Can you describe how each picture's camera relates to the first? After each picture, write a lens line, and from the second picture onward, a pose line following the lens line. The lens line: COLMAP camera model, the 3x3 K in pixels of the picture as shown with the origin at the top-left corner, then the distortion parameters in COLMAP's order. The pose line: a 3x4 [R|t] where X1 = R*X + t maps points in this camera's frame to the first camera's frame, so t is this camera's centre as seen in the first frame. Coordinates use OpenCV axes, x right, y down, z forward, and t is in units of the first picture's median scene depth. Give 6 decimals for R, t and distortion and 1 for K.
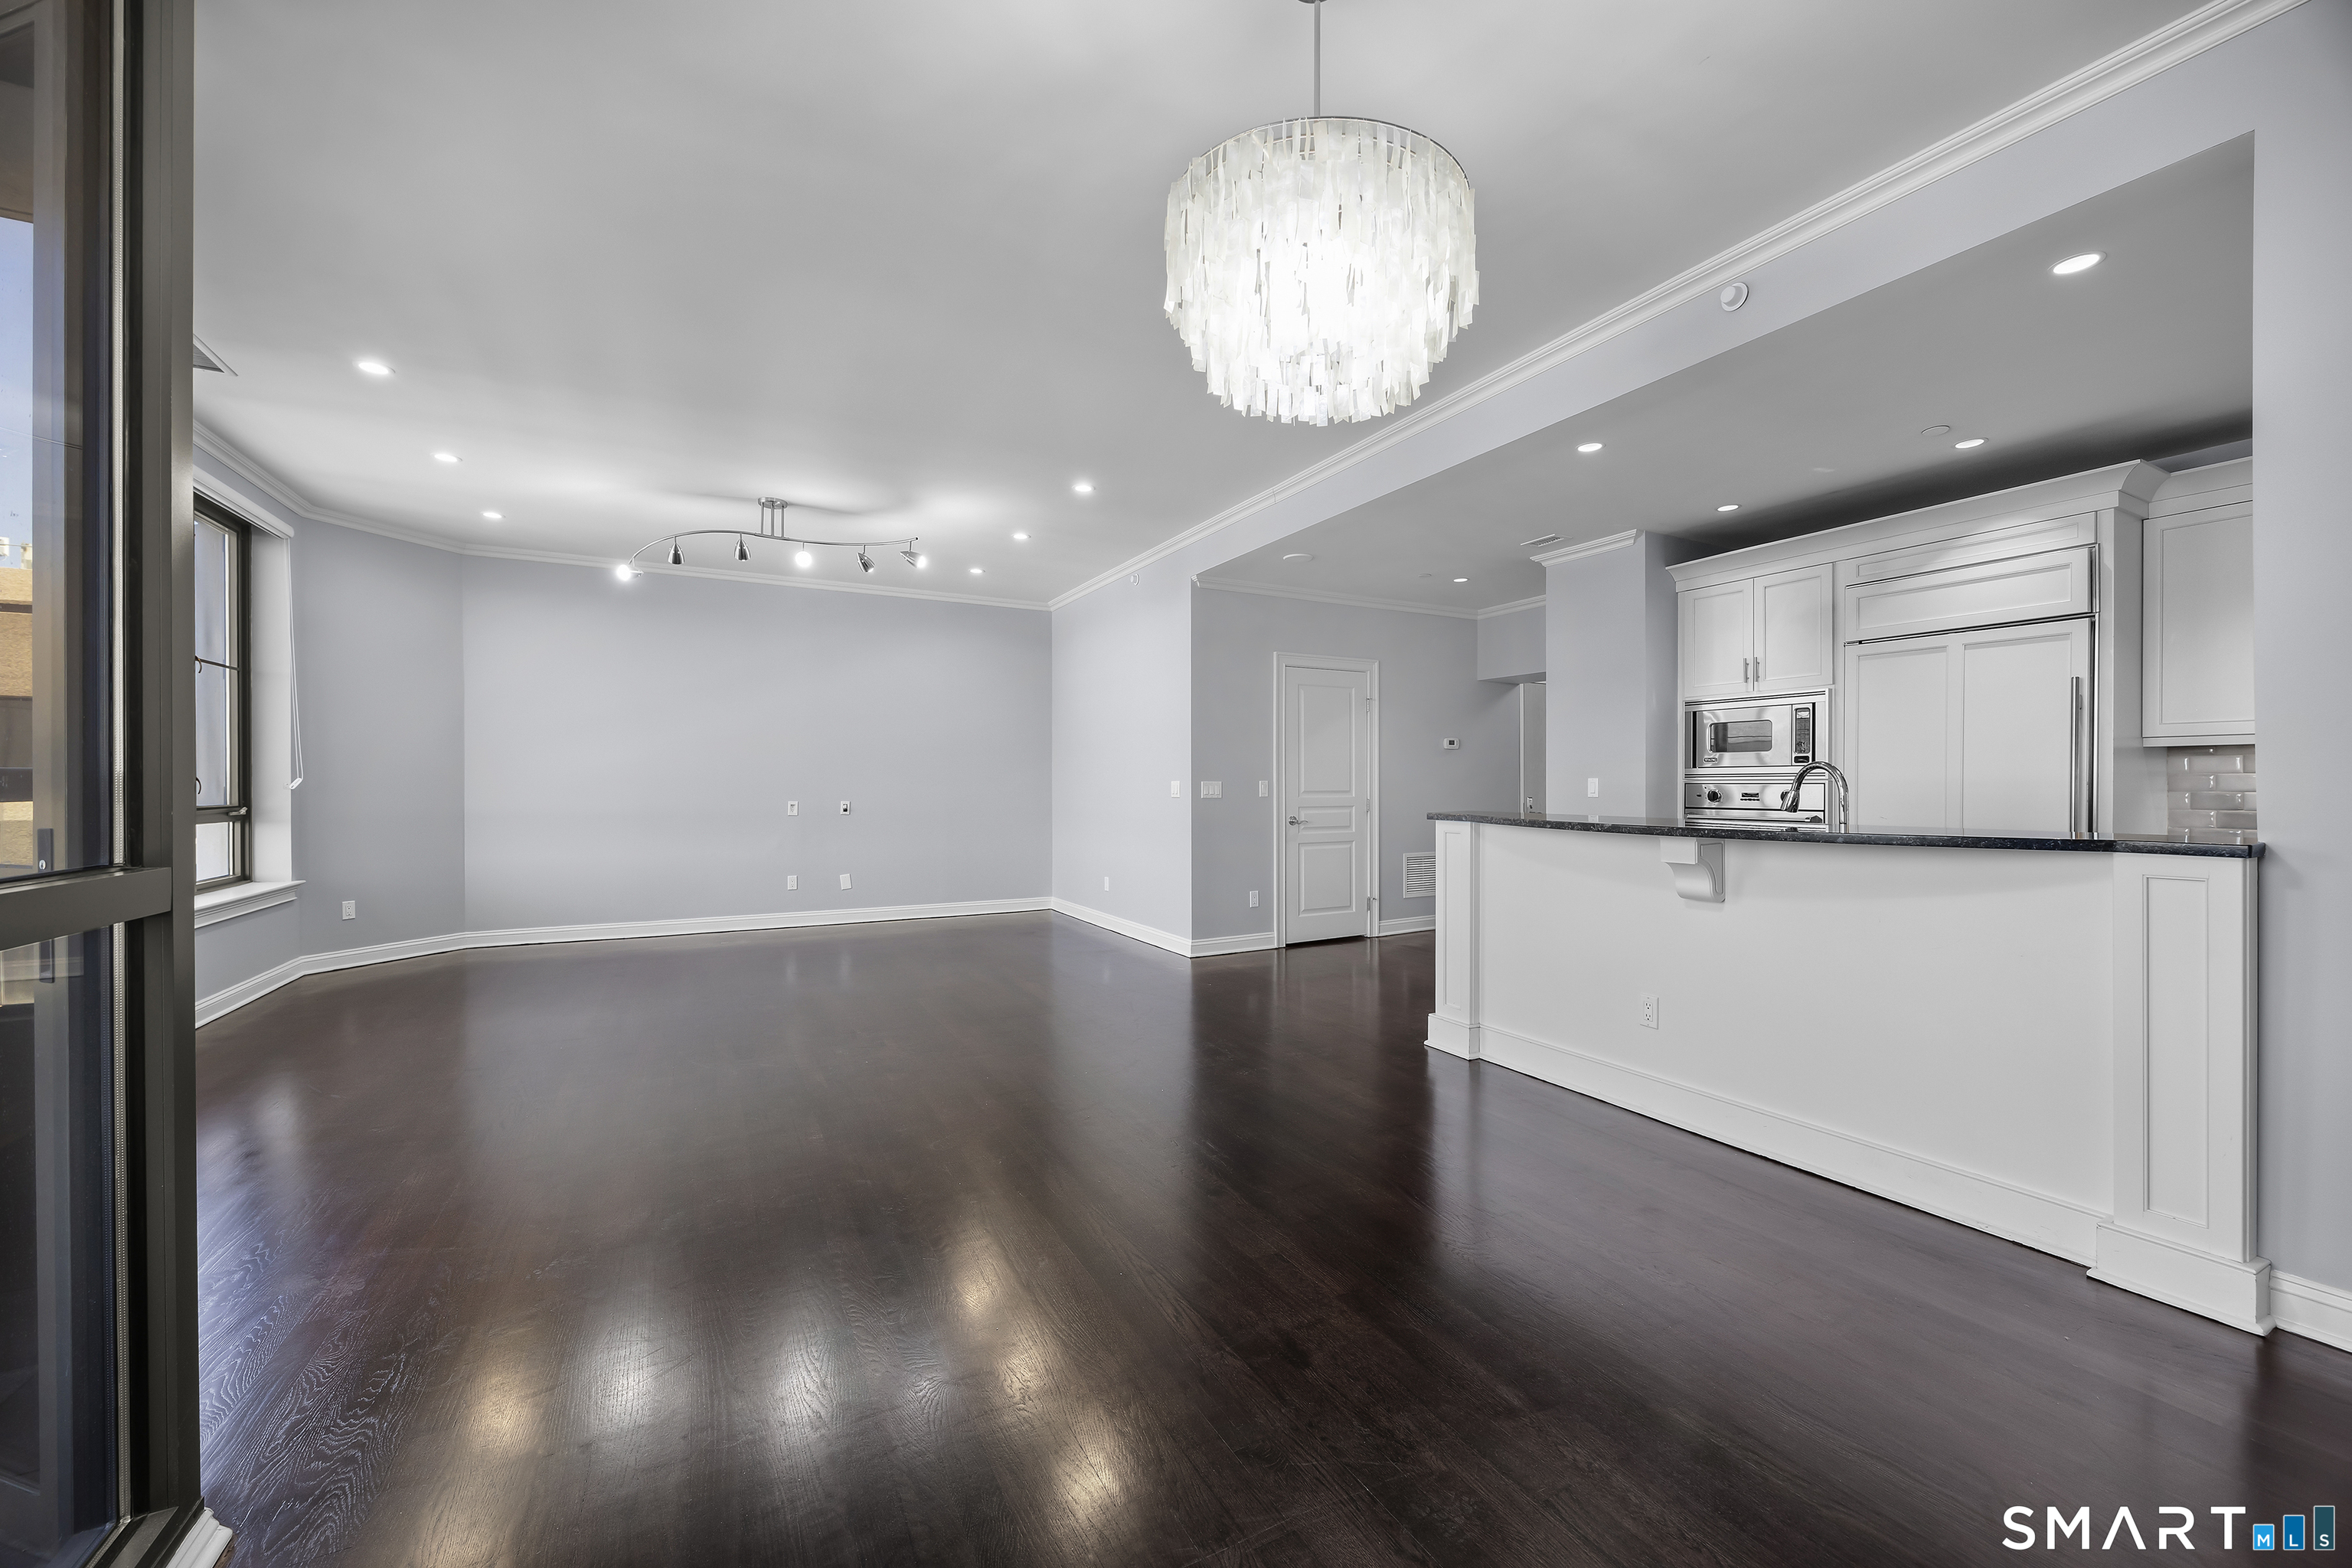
lens RADIAL K [[898.4, 0, 1188.0], [0, 898.4, 788.4], [0, 0, 1]] dist [-0.005022, 0.000467]
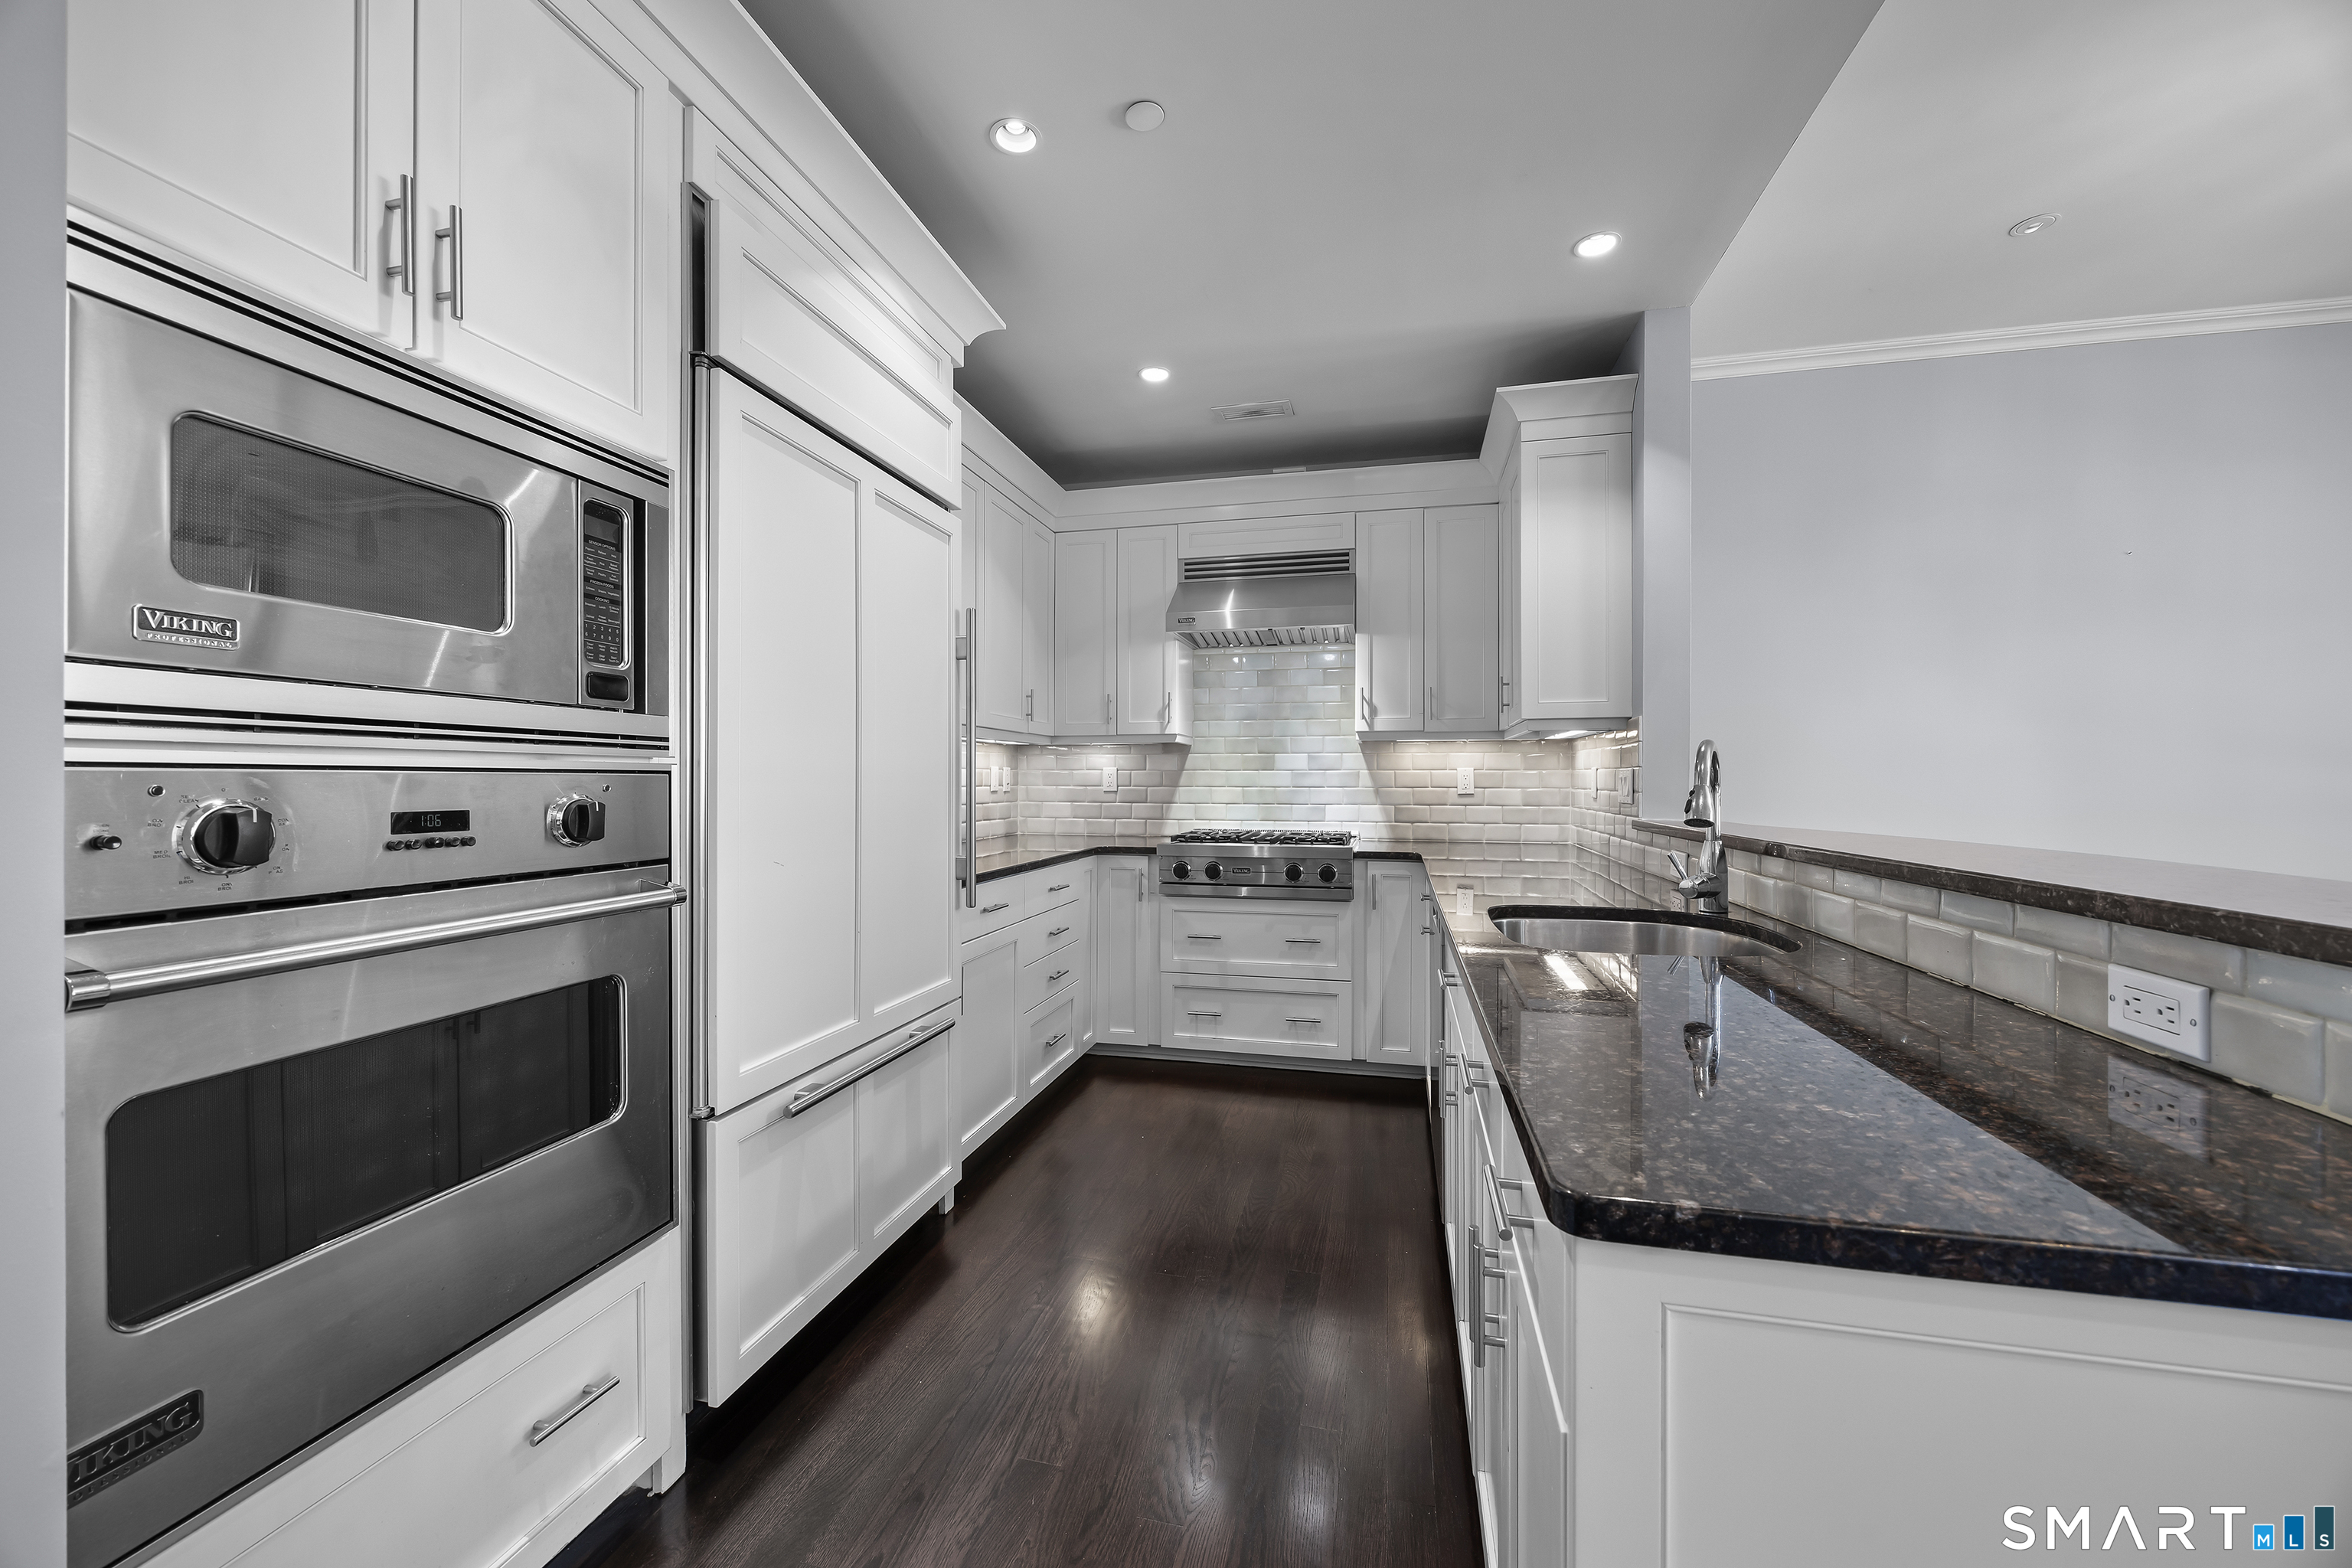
lens RADIAL K [[898.4, 0, 1175.2], [0, 898.4, 780.2], [0, 0, 1]] dist [-0.005022, 0.000467]
pose [[-0.735610, 0.000623, 0.677405, 0.348520], [0.000186, 1.000000, -0.000717, -0.002651], [-0.677406, -0.000401, -0.735609, 1.035781]]
